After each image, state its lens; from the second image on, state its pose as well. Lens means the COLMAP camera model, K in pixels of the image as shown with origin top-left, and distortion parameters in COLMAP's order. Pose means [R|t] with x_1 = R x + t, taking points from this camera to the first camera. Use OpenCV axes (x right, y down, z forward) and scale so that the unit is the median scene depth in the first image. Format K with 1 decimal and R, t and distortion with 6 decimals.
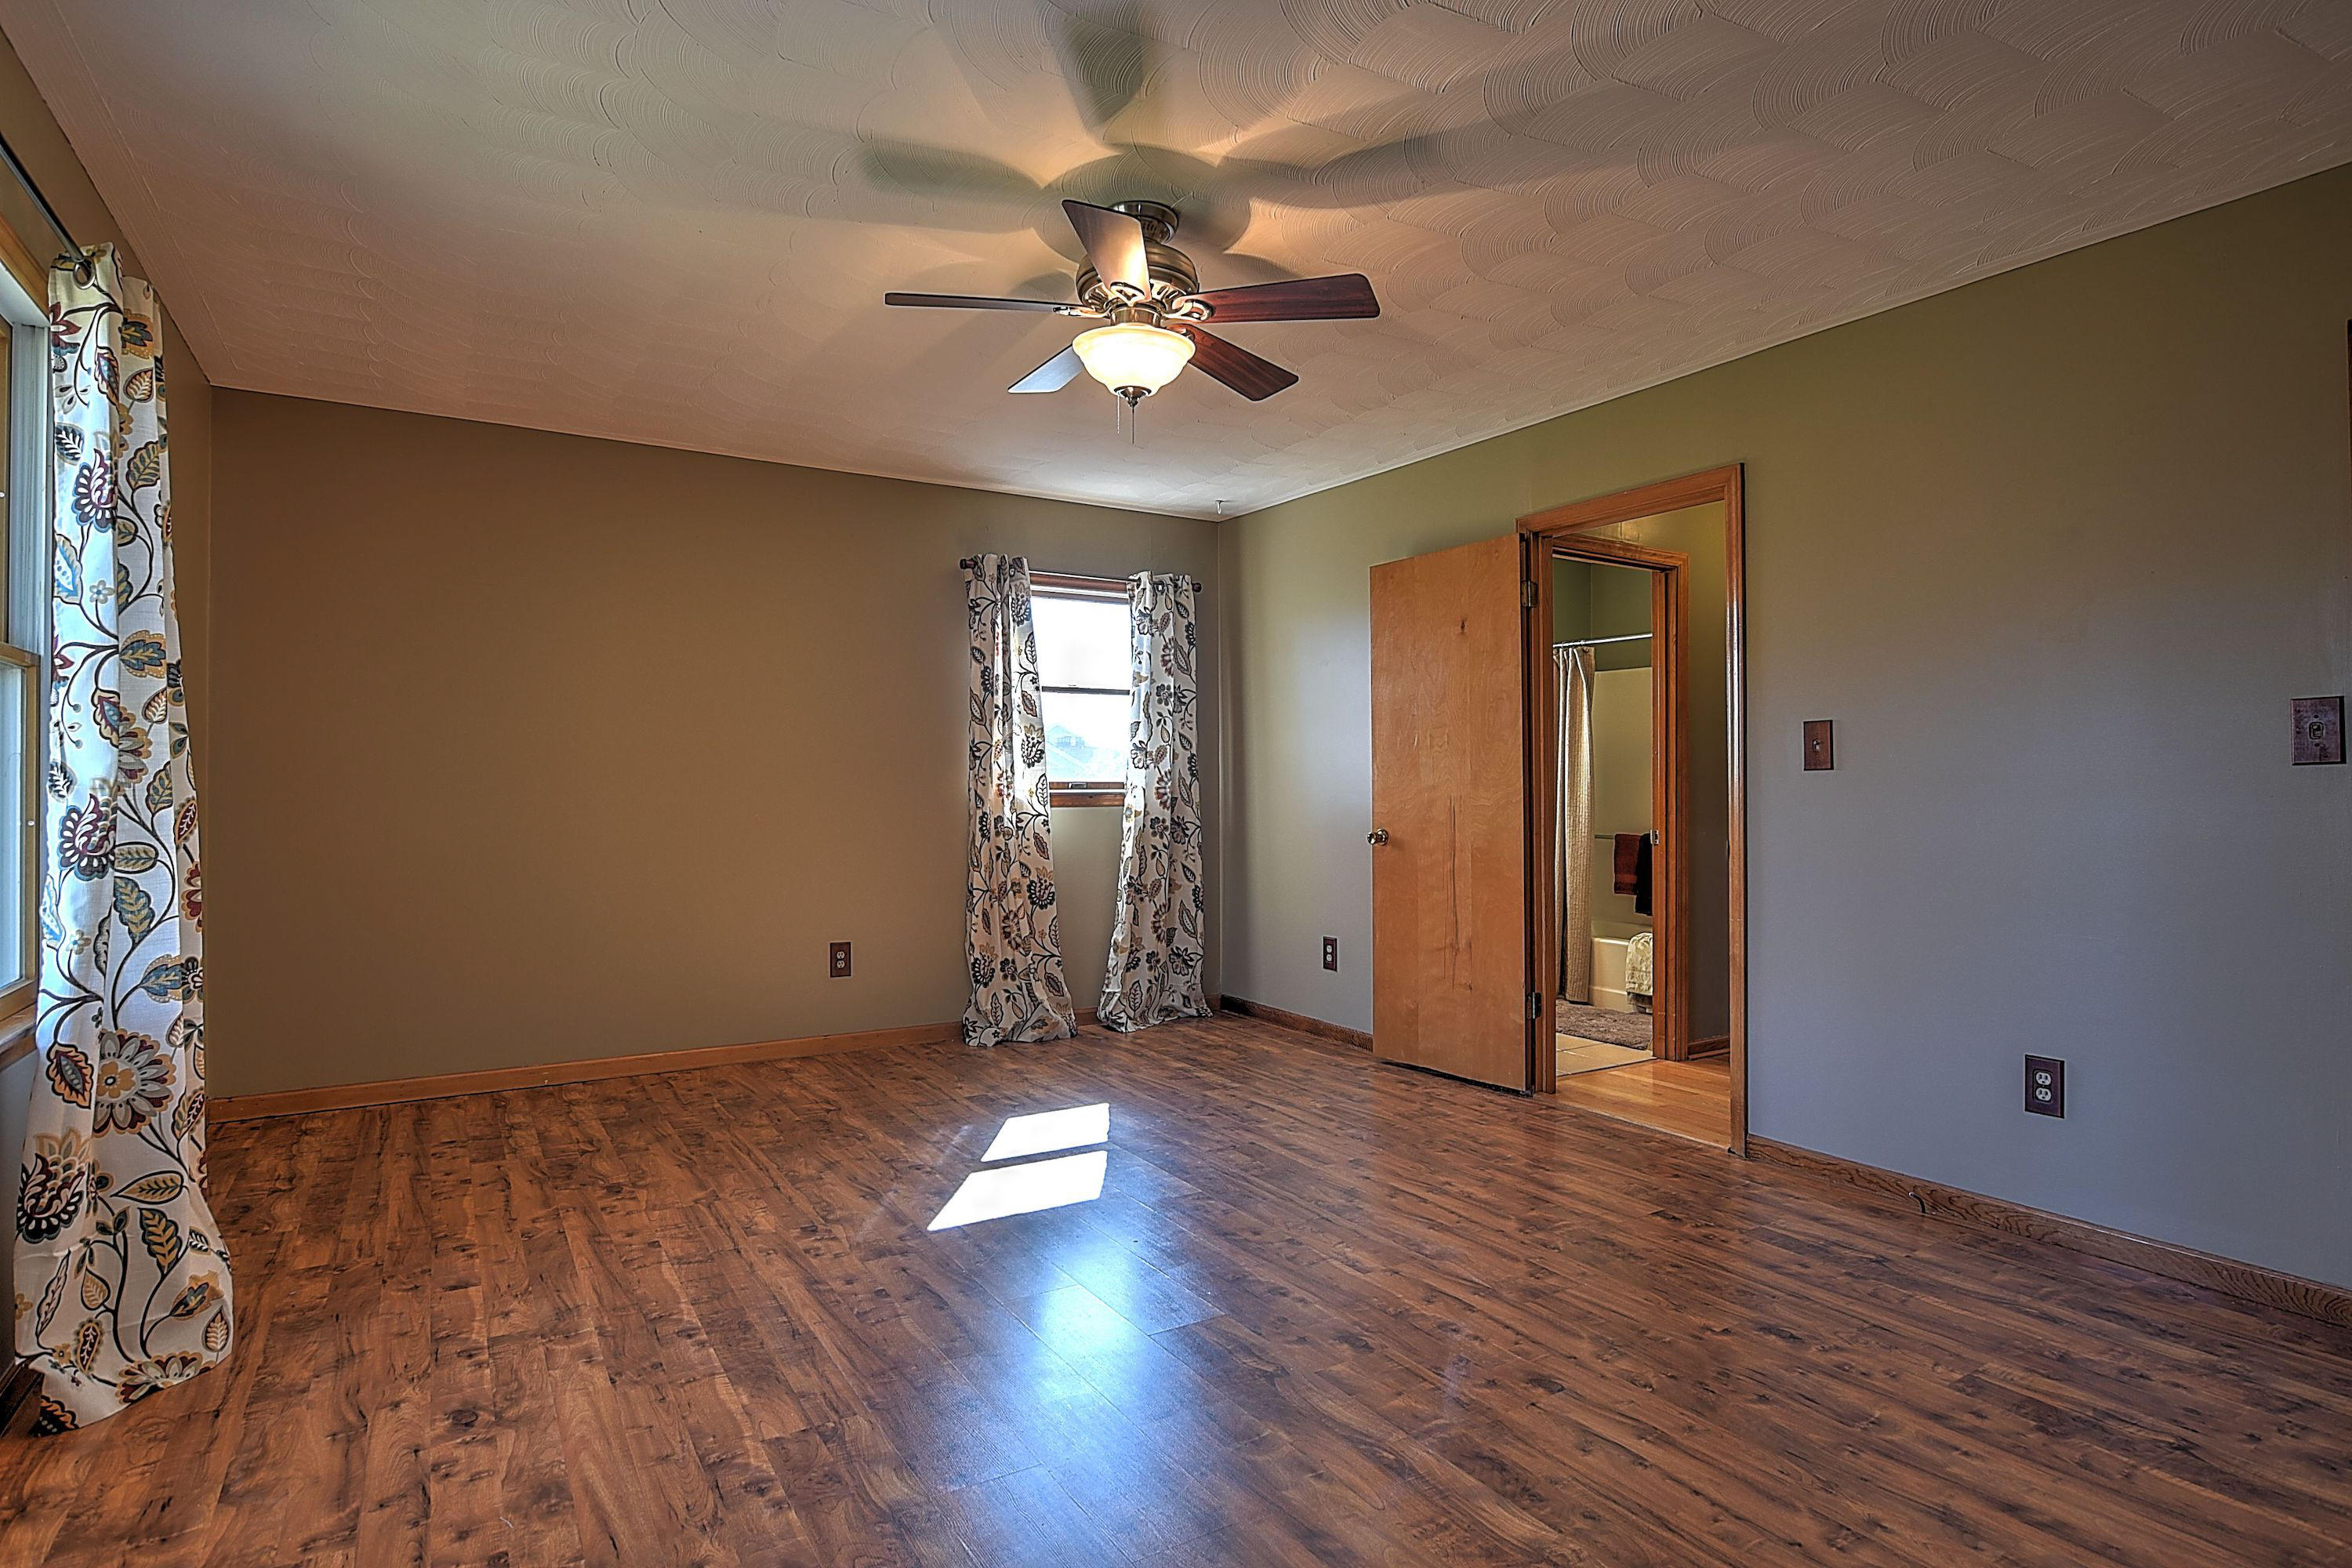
lens RADIAL K [[1208.6, 0, 1174.3], [0, 1208.6, 784.5], [0, 0, 1]] dist [-0.029372, 0.005199]
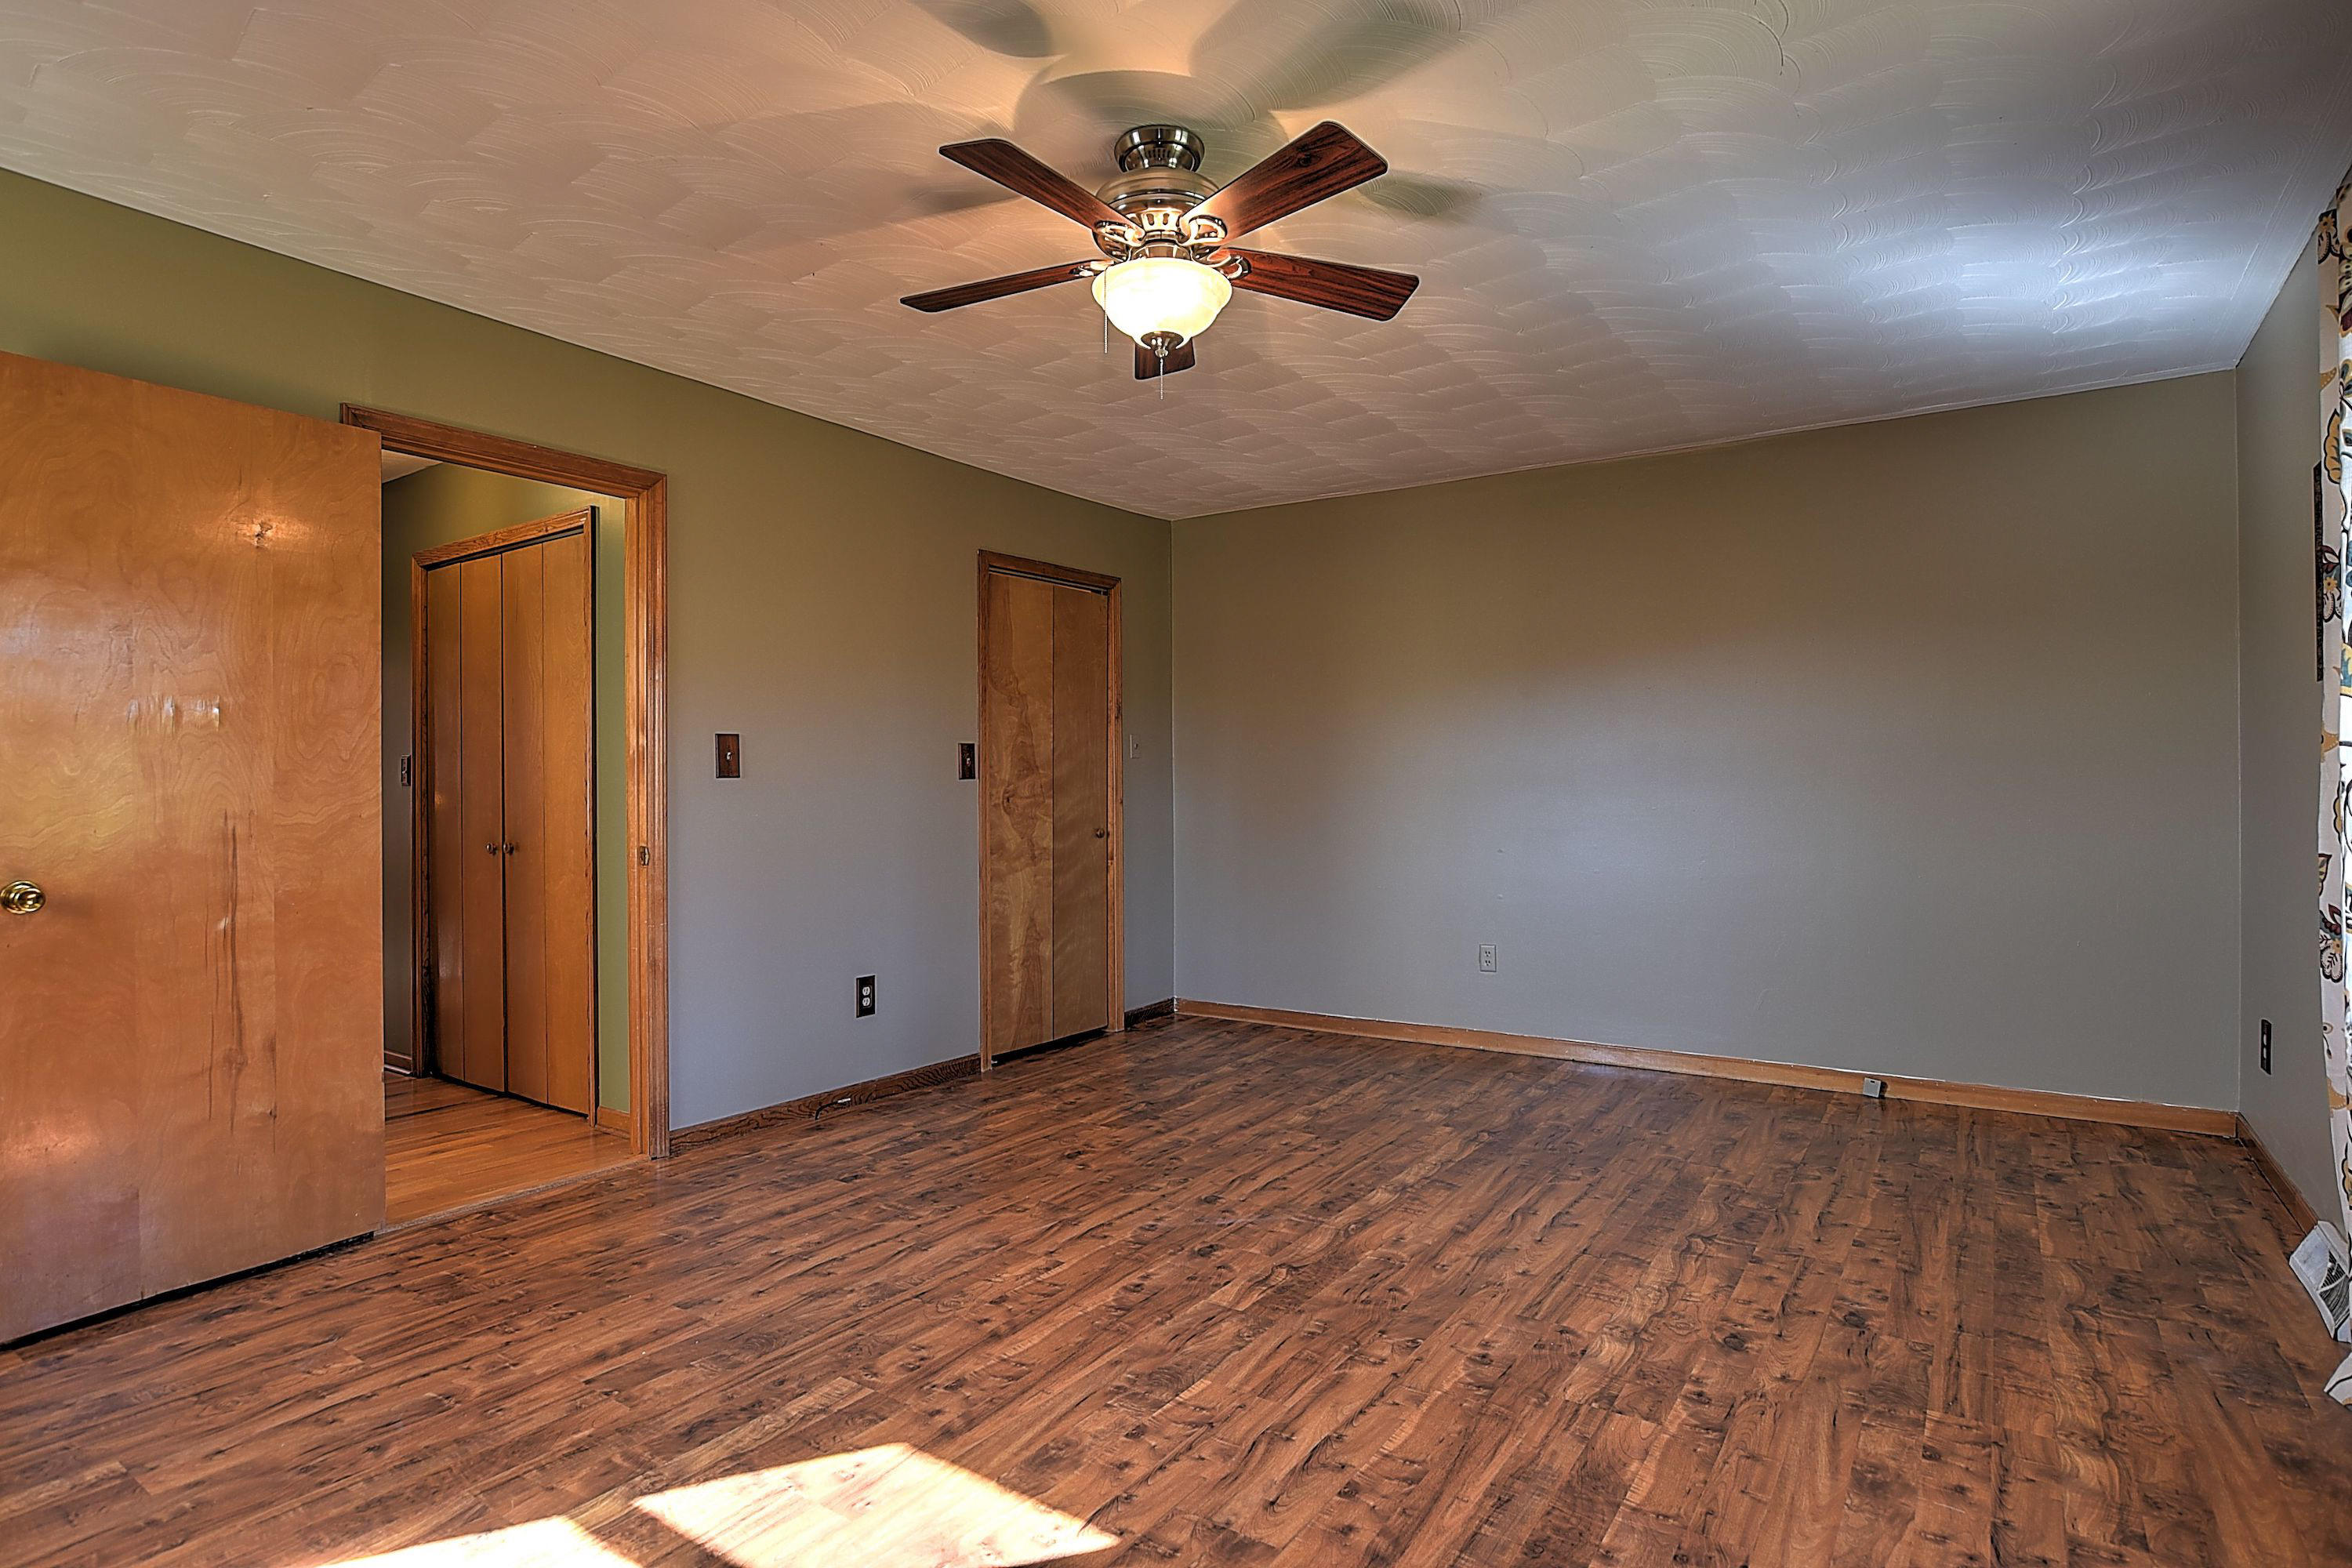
lens RADIAL K [[1208.6, 0, 1168.1], [0, 1208.6, 786.2], [0, 0, 1]] dist [-0.029372, 0.005199]
pose [[-0.402333, 0.003693, 0.915486, -0.884303], [0.003368, 0.999991, -0.002553, -0.000495], [-0.915487, 0.002056, -0.402342, 1.423975]]
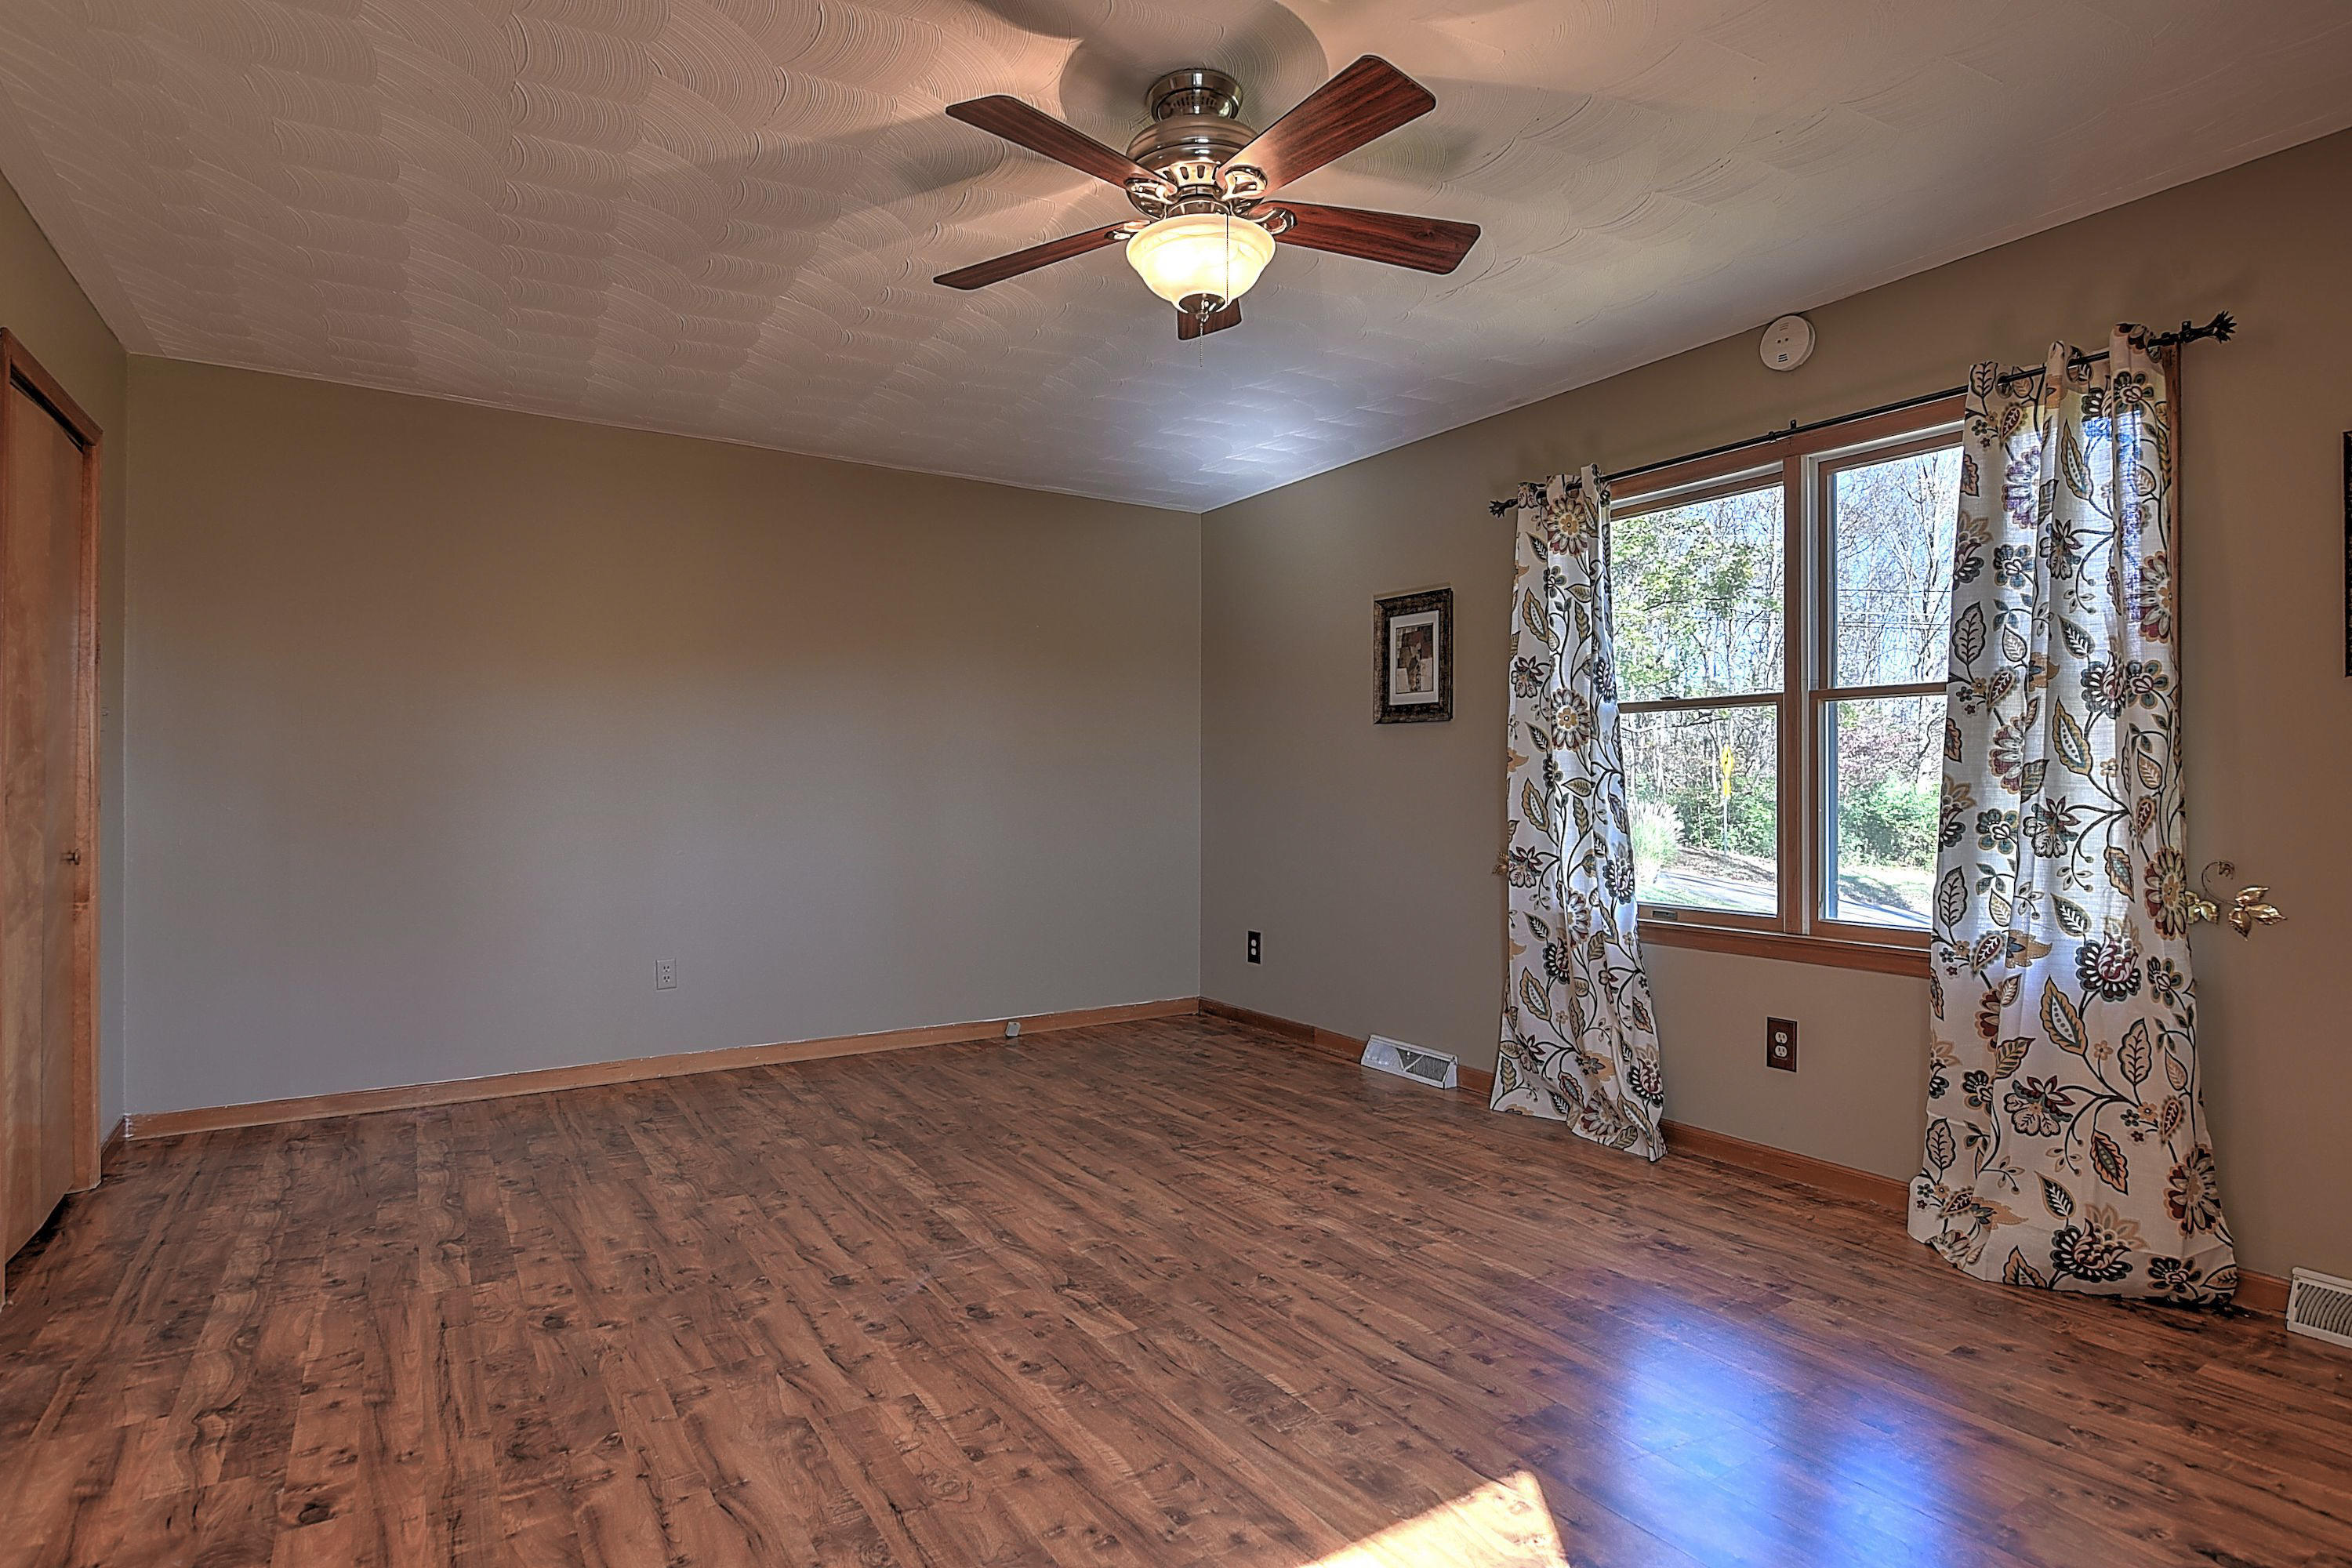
lens RADIAL K [[1208.6, 0, 1181.0], [0, 1208.6, 780.3], [0, 0, 1]] dist [-0.029372, 0.005199]
pose [[-0.999765, -0.000613, -0.021655, -0.002682], [-0.000512, 0.999989, -0.004678, 0.003243], [0.021657, -0.004666, -0.999755, 1.922796]]
